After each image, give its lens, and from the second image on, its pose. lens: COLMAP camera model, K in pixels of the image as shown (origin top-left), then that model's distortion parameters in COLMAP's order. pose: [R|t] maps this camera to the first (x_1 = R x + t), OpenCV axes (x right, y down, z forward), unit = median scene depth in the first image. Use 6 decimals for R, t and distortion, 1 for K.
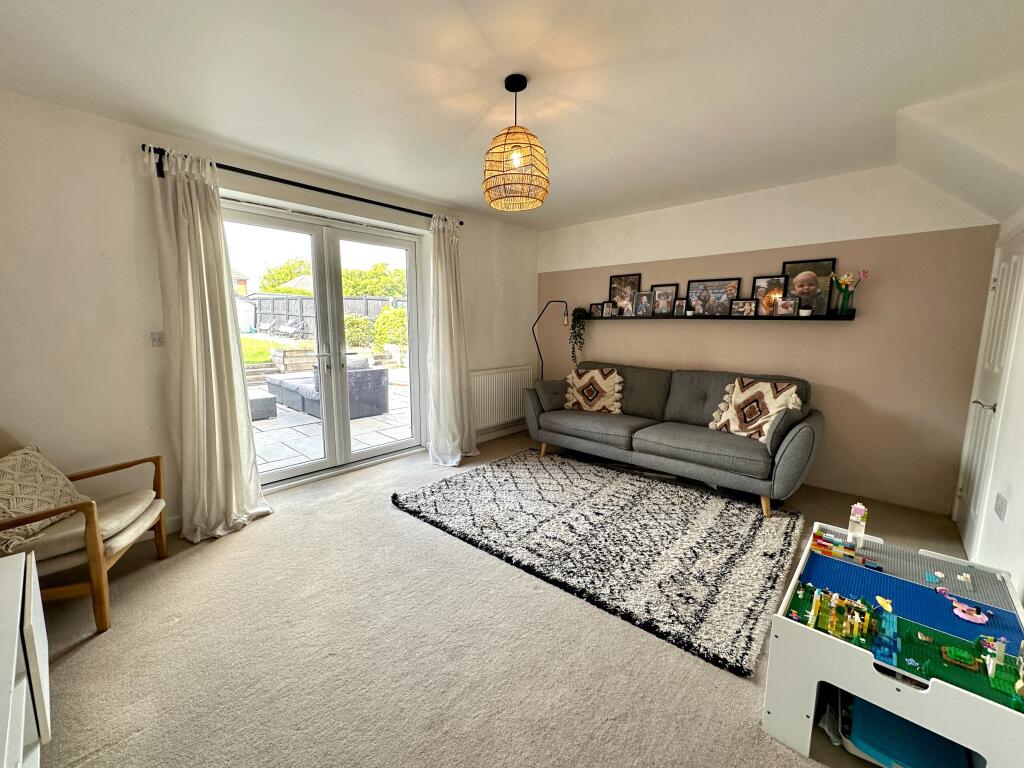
lens RADIAL K [[411.1, 0, 511.9], [0, 411.1, 382.8], [0, 0, 1]] dist [-0.001080, -0.000040]
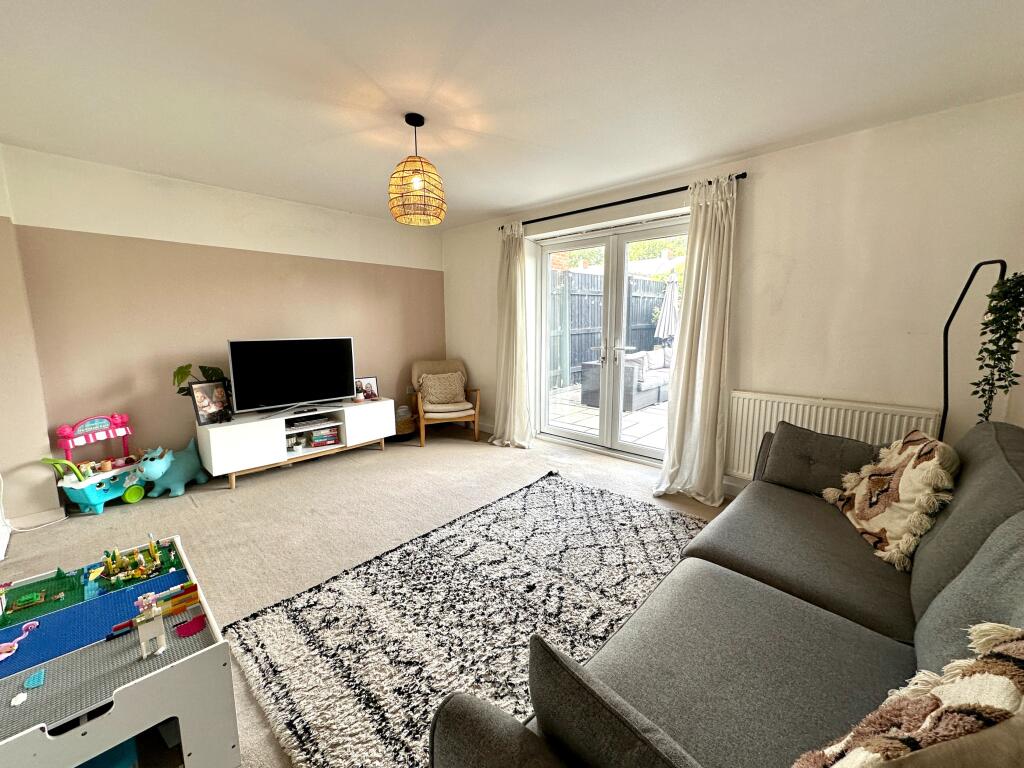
lens RADIAL K [[411.1, 0, 511.9], [0, 411.1, 382.8], [0, 0, 1]] dist [-0.001080, -0.000040]
pose [[-0.012681, 0.144077, -0.989485, 0.936429], [-0.139192, 0.979676, 0.144433, -0.137208], [0.990184, 0.139560, 0.007631, 0.992876]]
